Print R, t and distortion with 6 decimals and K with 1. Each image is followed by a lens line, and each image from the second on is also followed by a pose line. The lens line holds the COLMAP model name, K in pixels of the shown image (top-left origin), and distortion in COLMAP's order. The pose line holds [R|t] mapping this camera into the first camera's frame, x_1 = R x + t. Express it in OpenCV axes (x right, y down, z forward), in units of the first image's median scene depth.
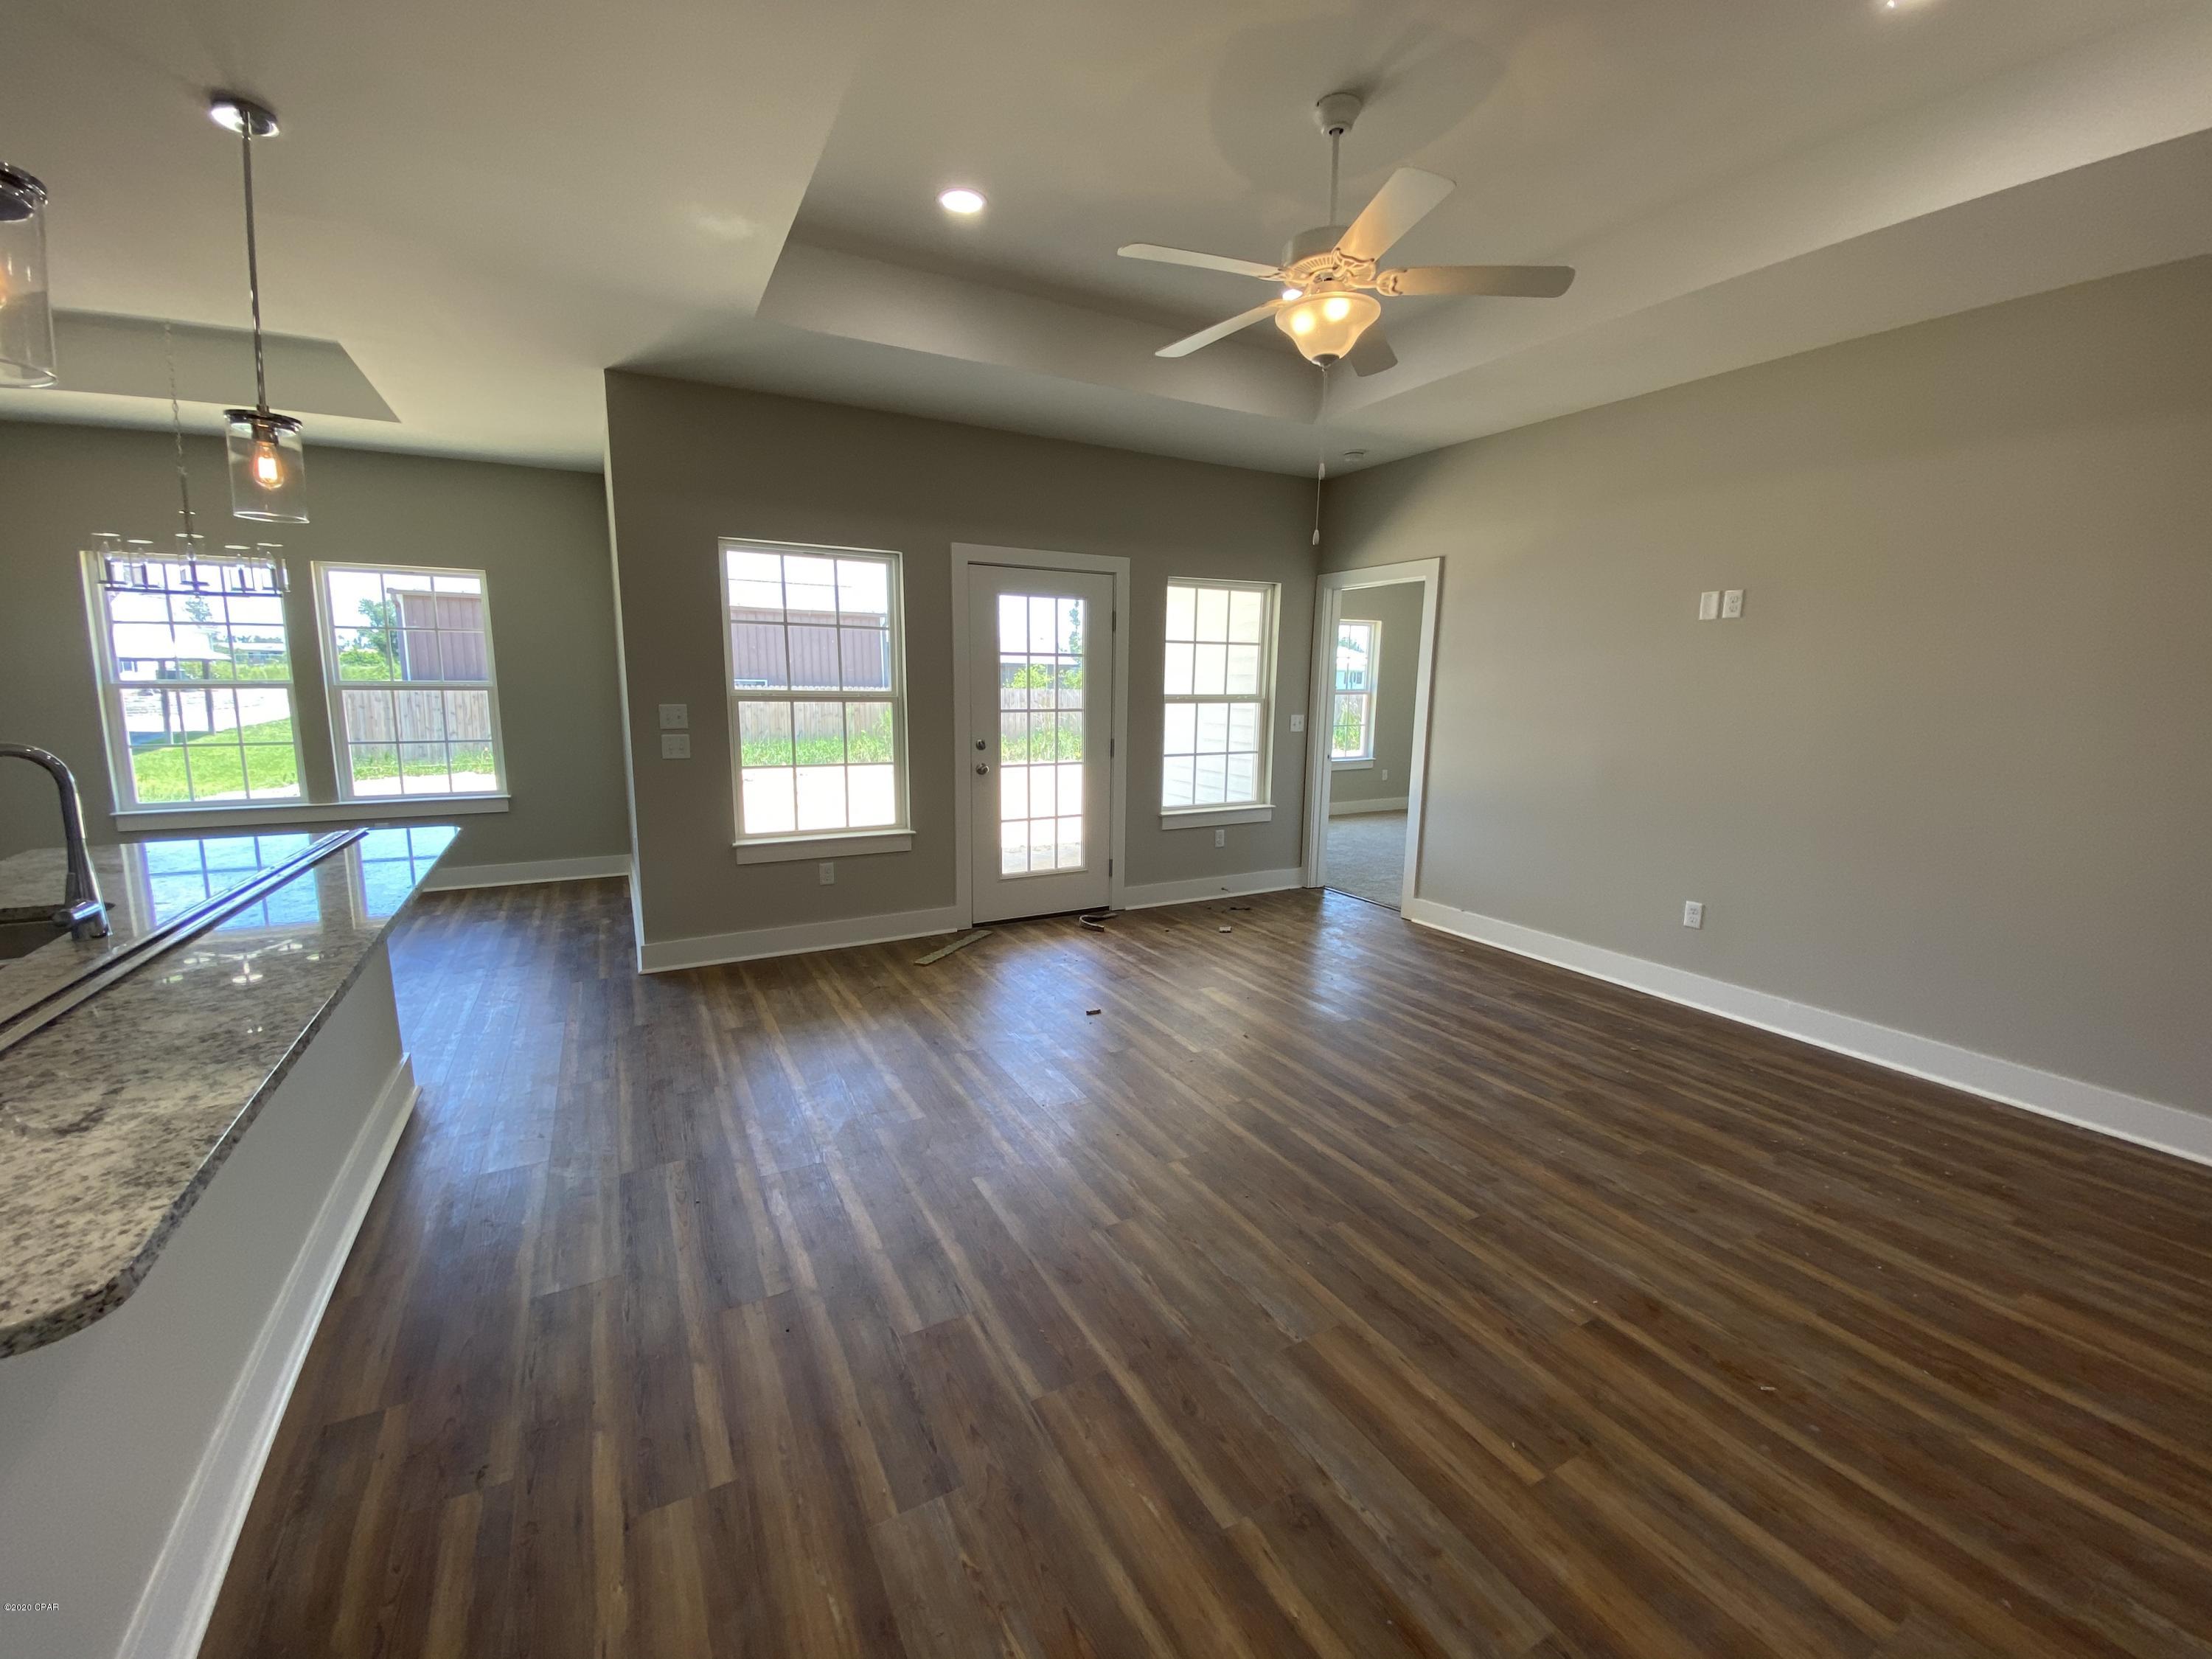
lens RADIAL K [[878.6, 0, 1099.1], [0, 878.6, 829.5], [0, 0, 1]] dist [0.010389, -0.016134]
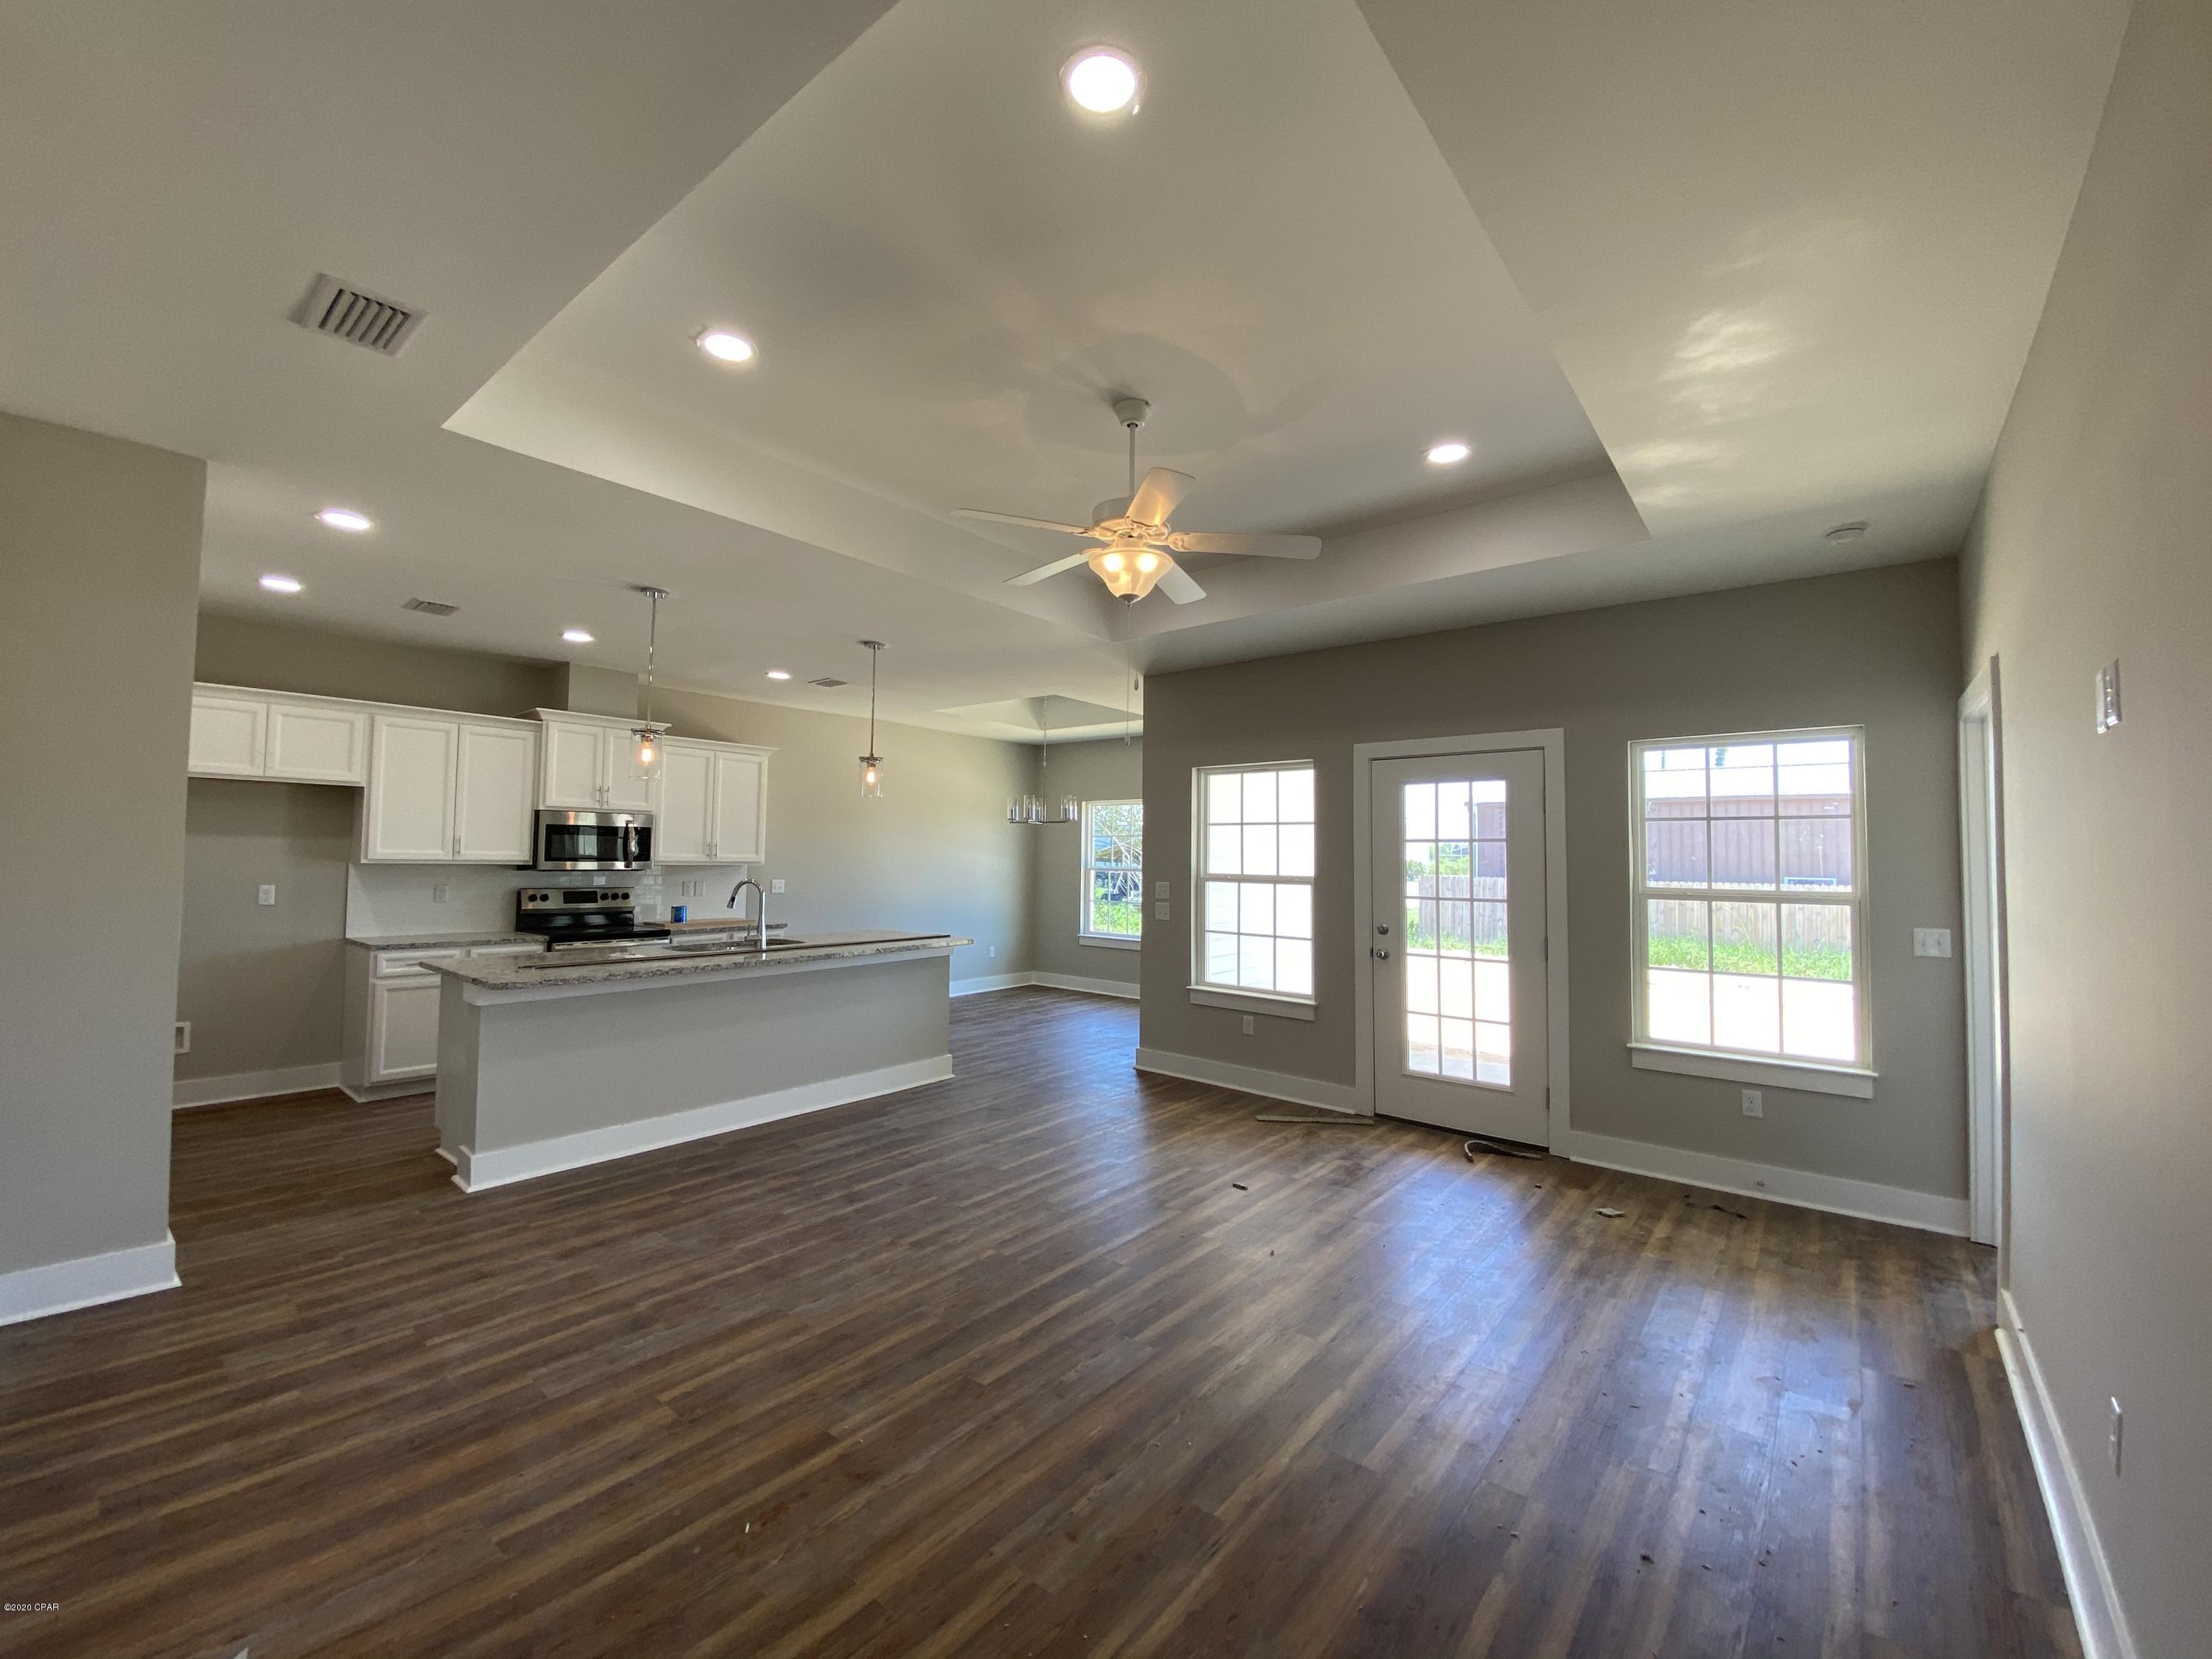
lens RADIAL K [[896.1, 0, 1095.2], [0, 896.1, 819.8], [0, 0, 1]] dist [0.012601, -0.015796]
pose [[0.379376, -0.046089, -0.924094, 0.674367], [-0.169872, 0.978312, -0.118533, -0.040221], [0.909515, 0.201946, 0.363319, 0.288052]]
